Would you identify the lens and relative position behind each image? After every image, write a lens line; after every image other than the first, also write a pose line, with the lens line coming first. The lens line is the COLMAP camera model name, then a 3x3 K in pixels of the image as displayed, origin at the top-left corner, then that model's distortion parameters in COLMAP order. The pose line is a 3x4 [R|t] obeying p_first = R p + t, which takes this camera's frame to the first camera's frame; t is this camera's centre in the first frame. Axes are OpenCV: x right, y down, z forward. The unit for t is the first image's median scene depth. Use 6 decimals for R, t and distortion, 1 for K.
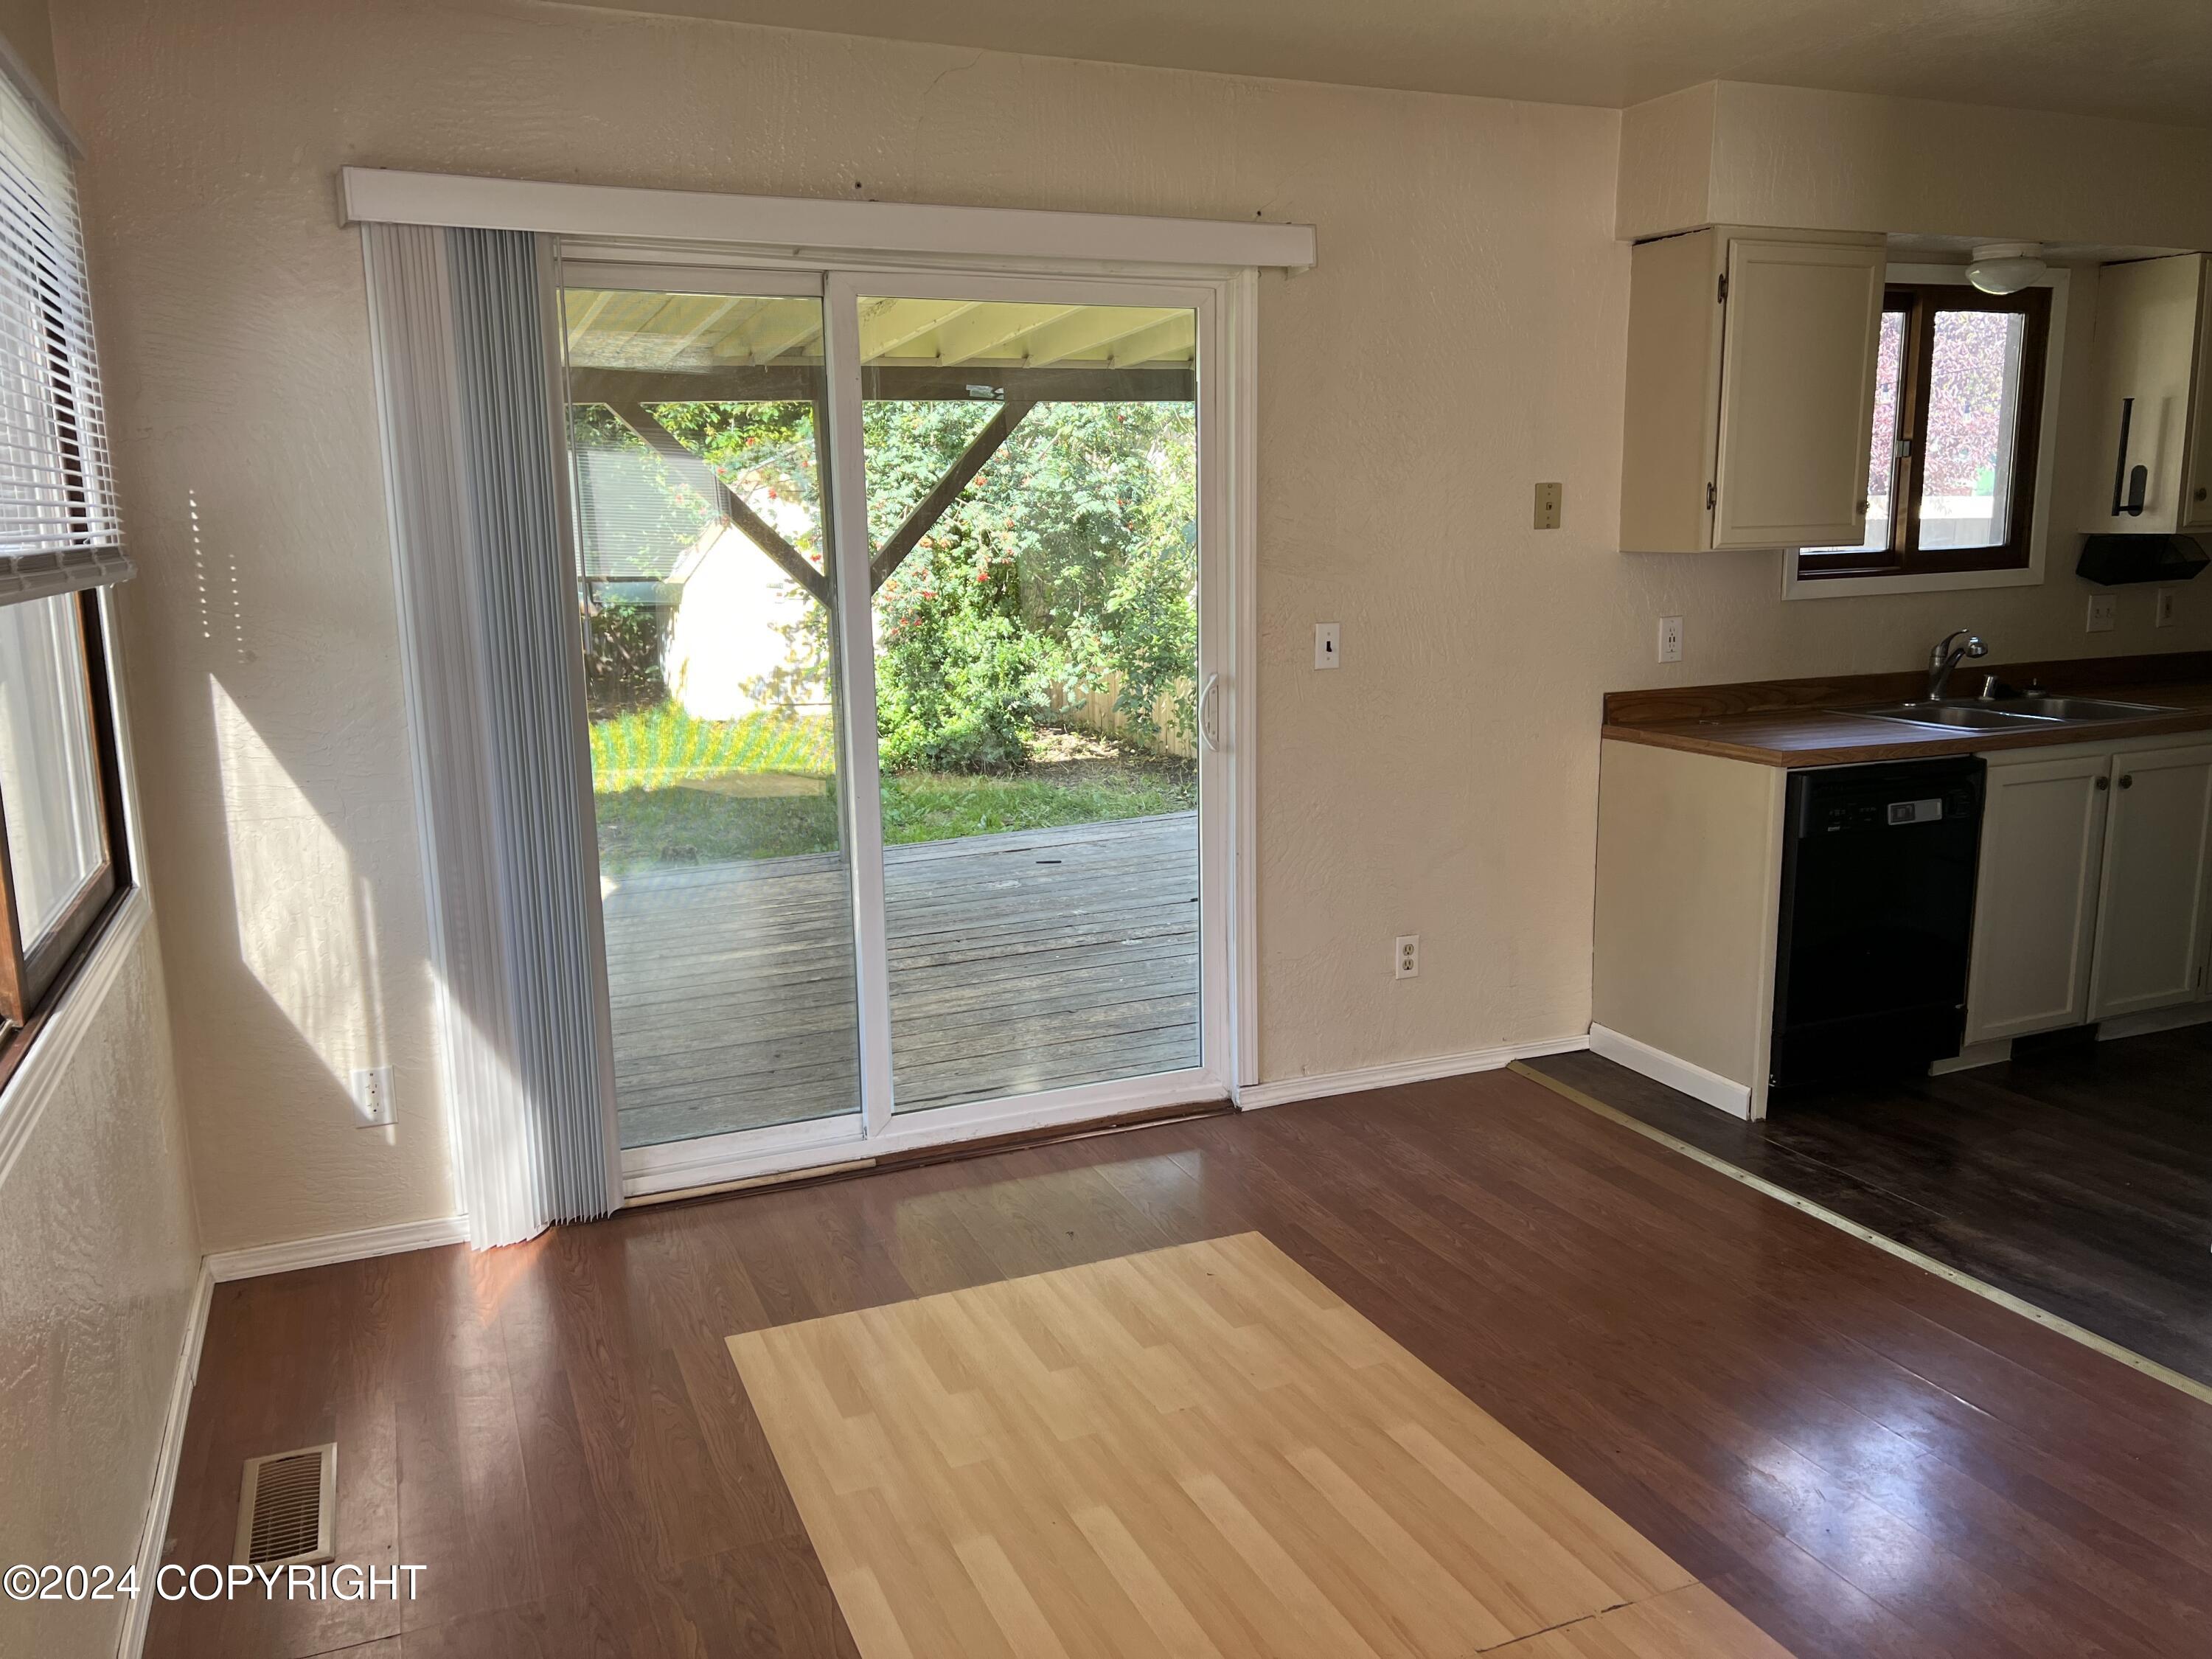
lens RADIAL K [[1661.0, 0, 1102.6], [0, 1661.0, 827.8], [0, 0, 1]] dist [0.027751, 0.000642]
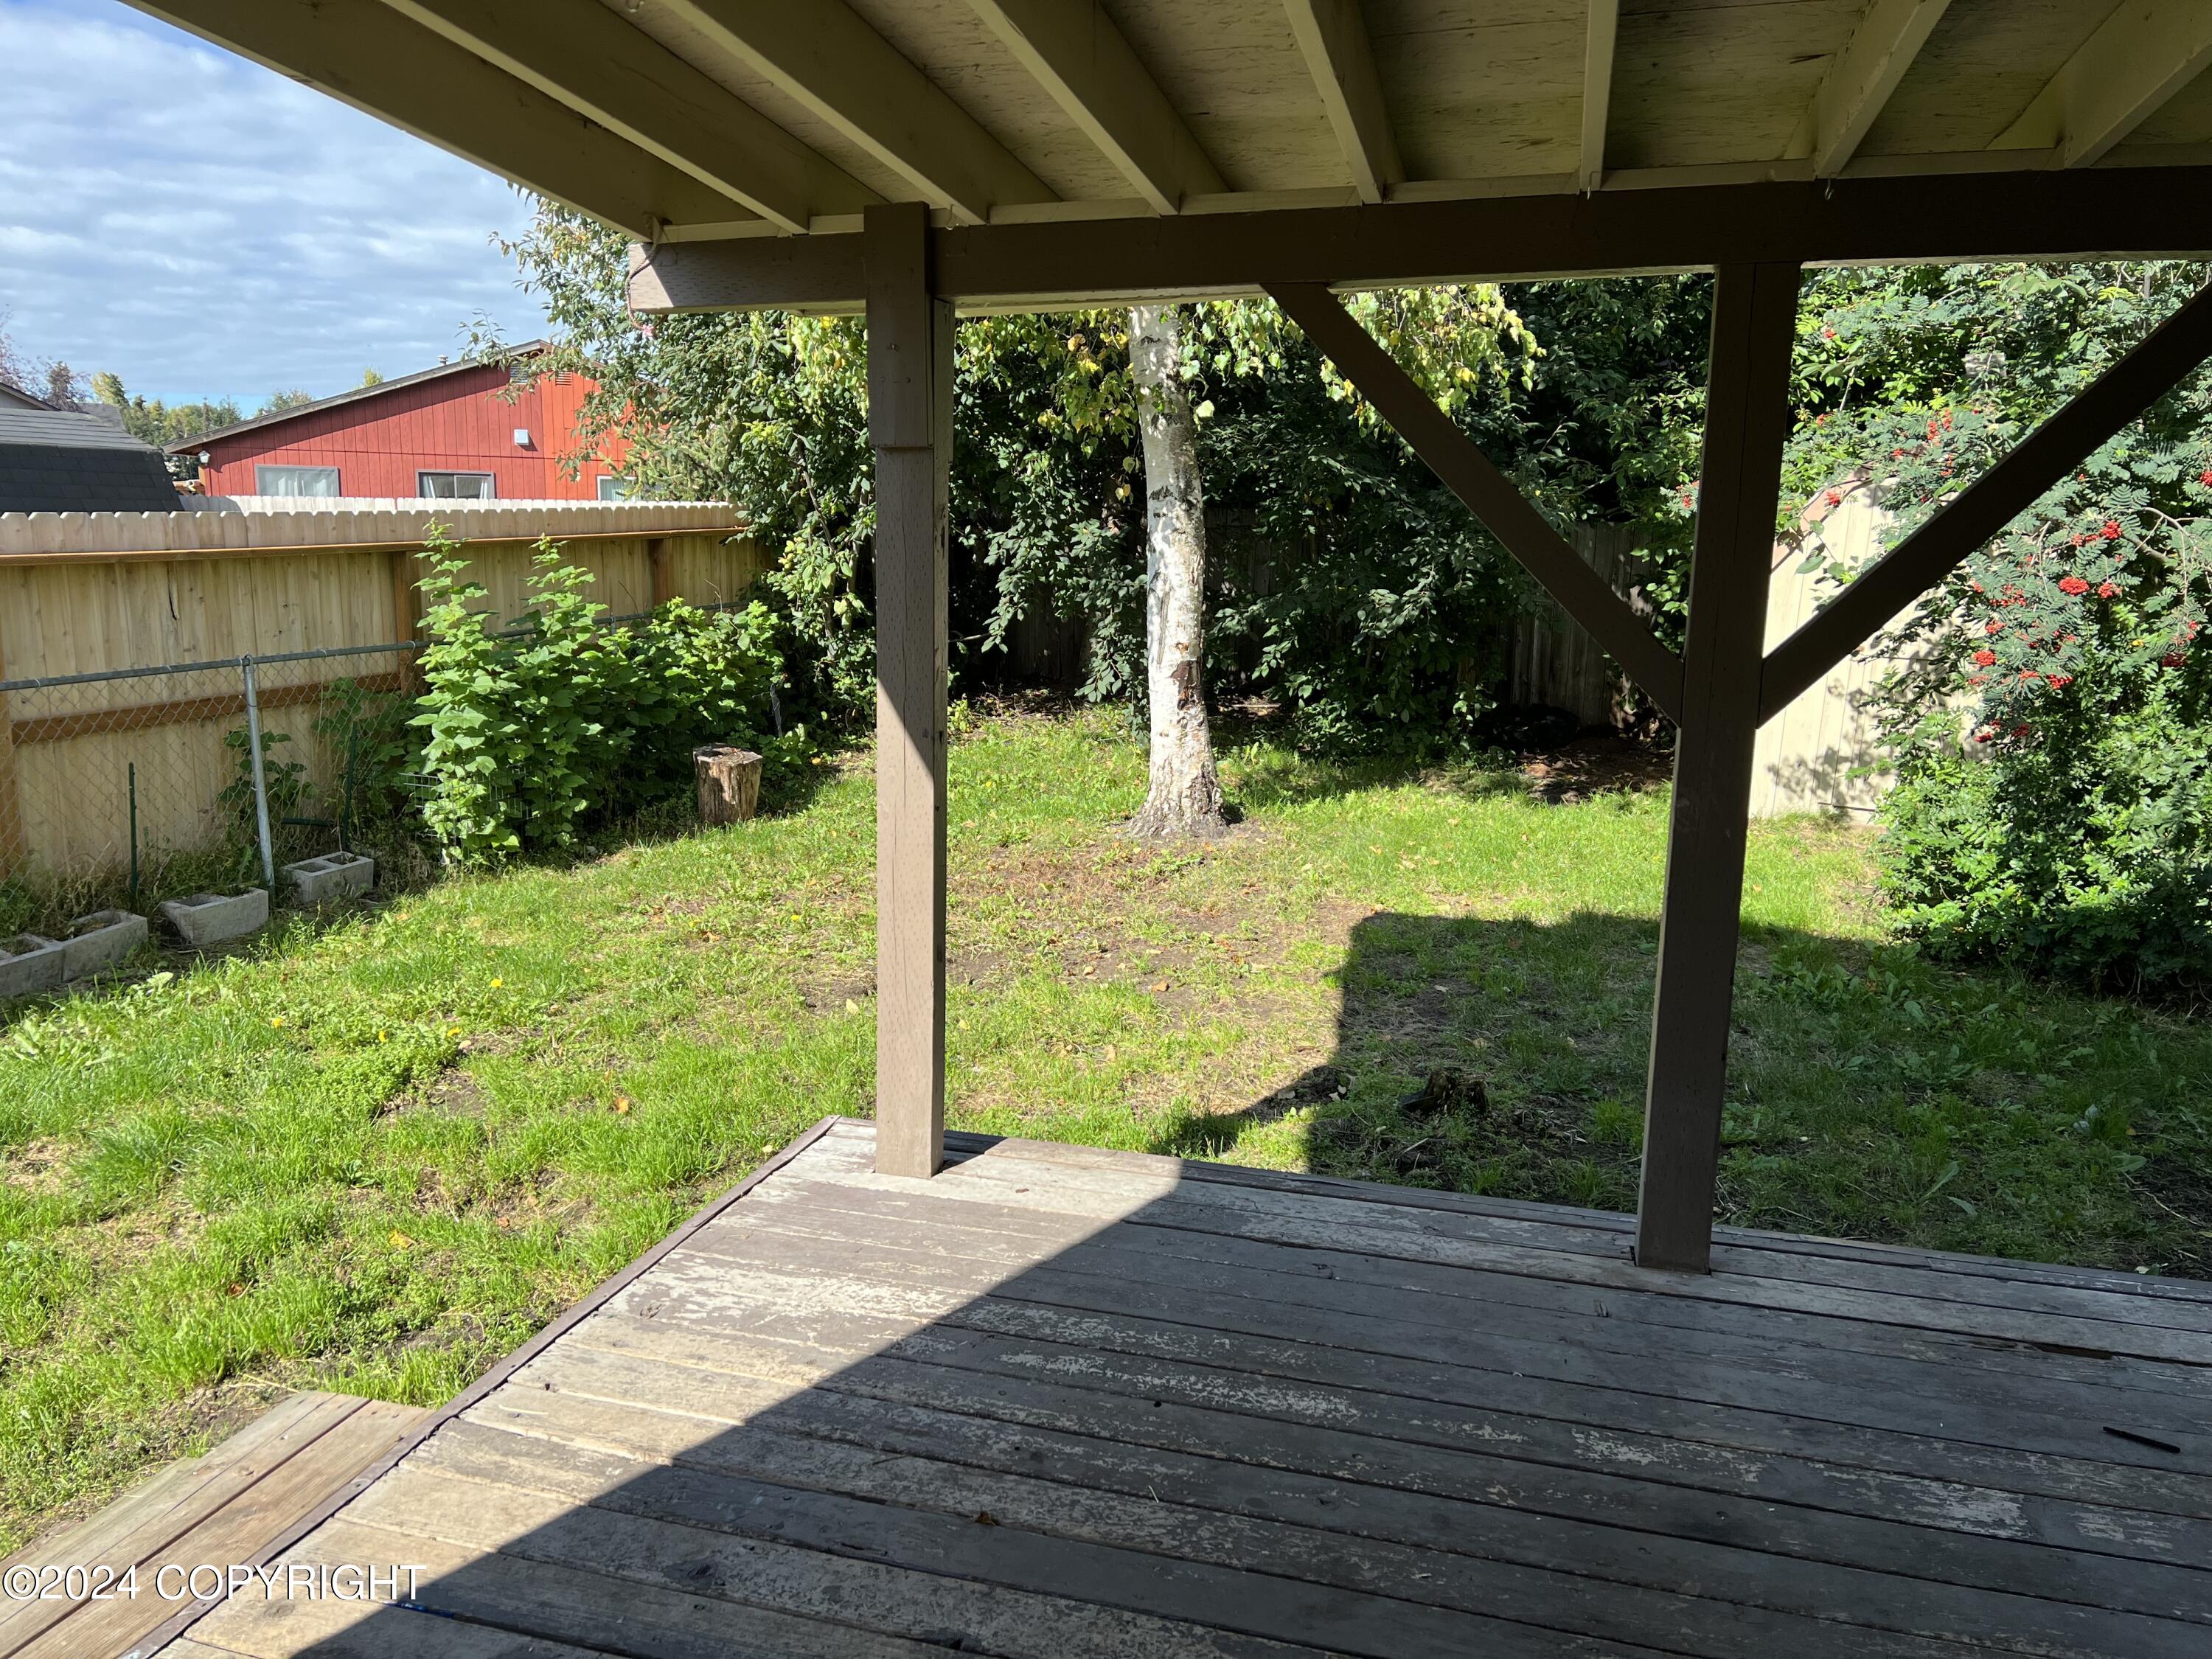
lens RADIAL K [[1661.0, 0, 1099.0], [0, 1661.0, 824.6], [0, 0, 1]] dist [0.027751, 0.000642]
pose [[0.782503, 0.149004, -0.604555, -0.009338], [-0.152577, 0.987228, 0.045834, -0.061252], [0.603663, 0.056376, 0.795244, 0.314800]]
